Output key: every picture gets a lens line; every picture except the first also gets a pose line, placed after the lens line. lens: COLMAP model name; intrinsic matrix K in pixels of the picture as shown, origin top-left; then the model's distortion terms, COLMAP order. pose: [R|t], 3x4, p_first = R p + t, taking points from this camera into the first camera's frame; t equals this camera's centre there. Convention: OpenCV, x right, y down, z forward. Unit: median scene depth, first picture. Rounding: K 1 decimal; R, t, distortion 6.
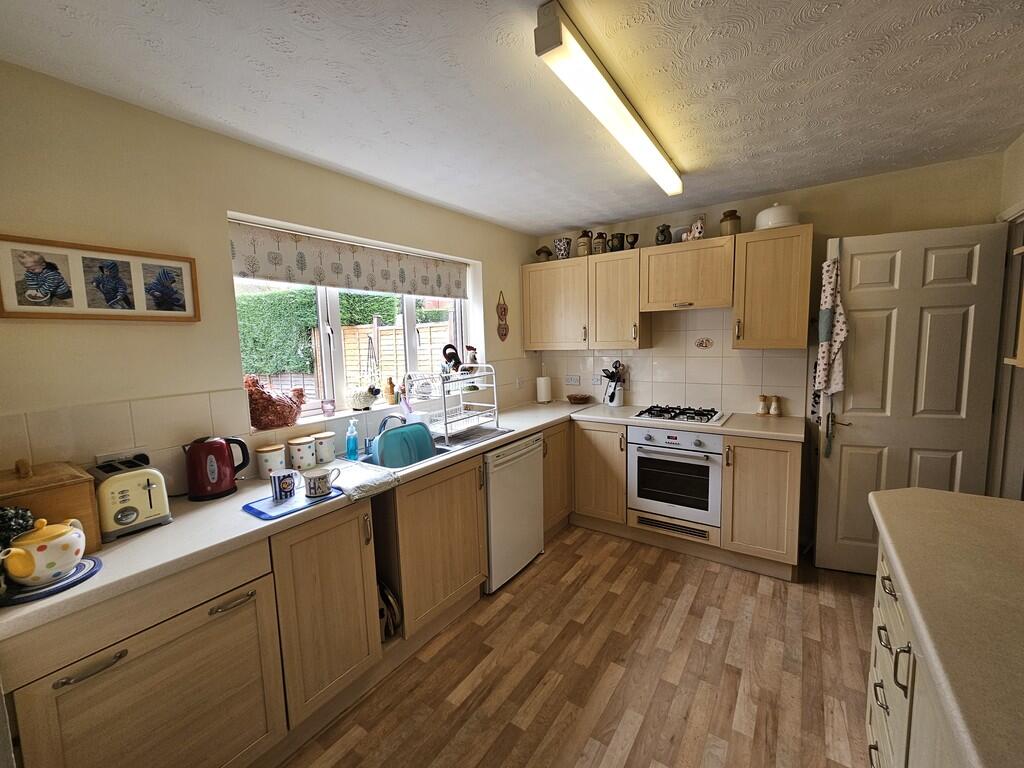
lens RADIAL K [[418.7, 0, 510.0], [0, 418.7, 381.1], [0, 0, 1]] dist [0.000092, 0.000290]
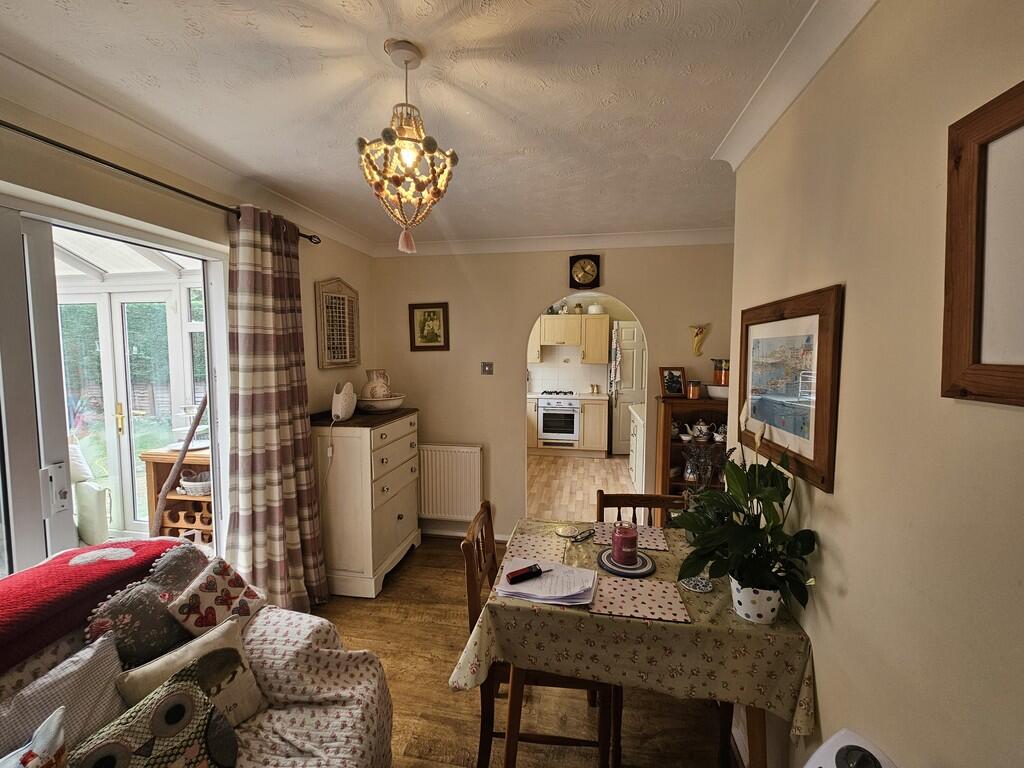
lens RADIAL K [[418.7, 0, 510.0], [0, 418.7, 381.1], [0, 0, 1]] dist [0.000092, 0.000290]
pose [[0.908059, 0.005806, 0.418801, -0.826425], [0.013006, 0.999031, -0.042052, 0.117356], [-0.418639, 0.043633, 0.907104, -0.967543]]
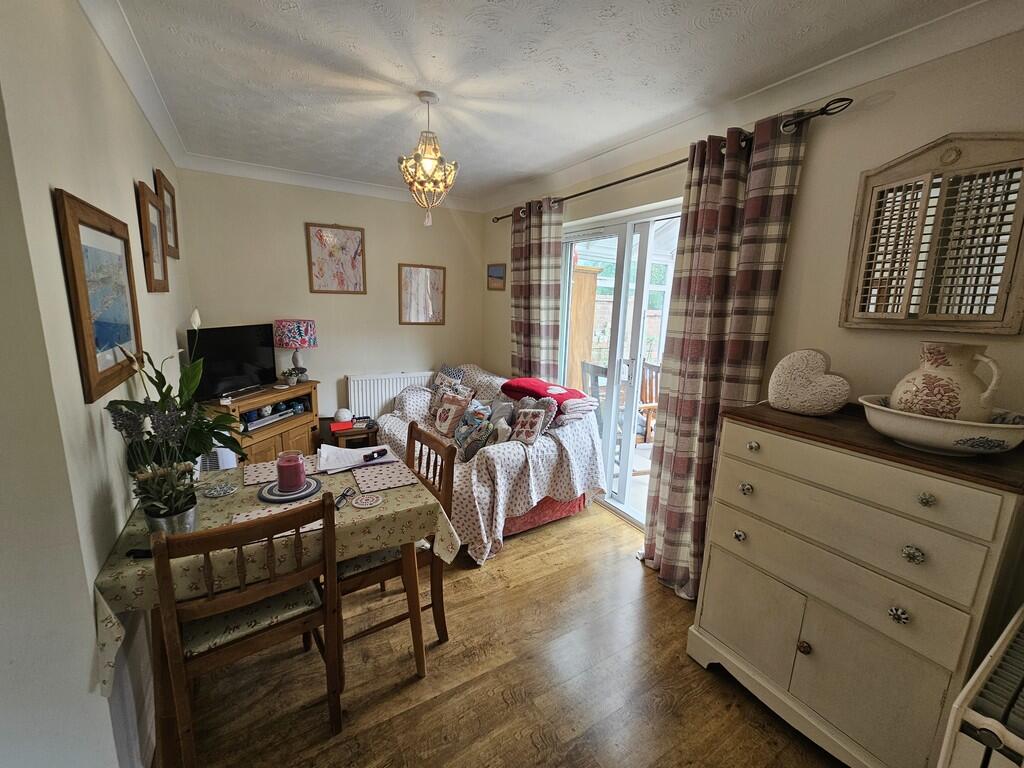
lens RADIAL K [[418.7, 0, 510.0], [0, 418.7, 381.1], [0, 0, 1]] dist [0.000092, 0.000290]
pose [[-0.396049, 0.192015, -0.897928, 2.256452], [-0.119440, 0.958810, 0.257715, -0.300035], [0.910428, 0.209317, -0.356802, 2.753303]]
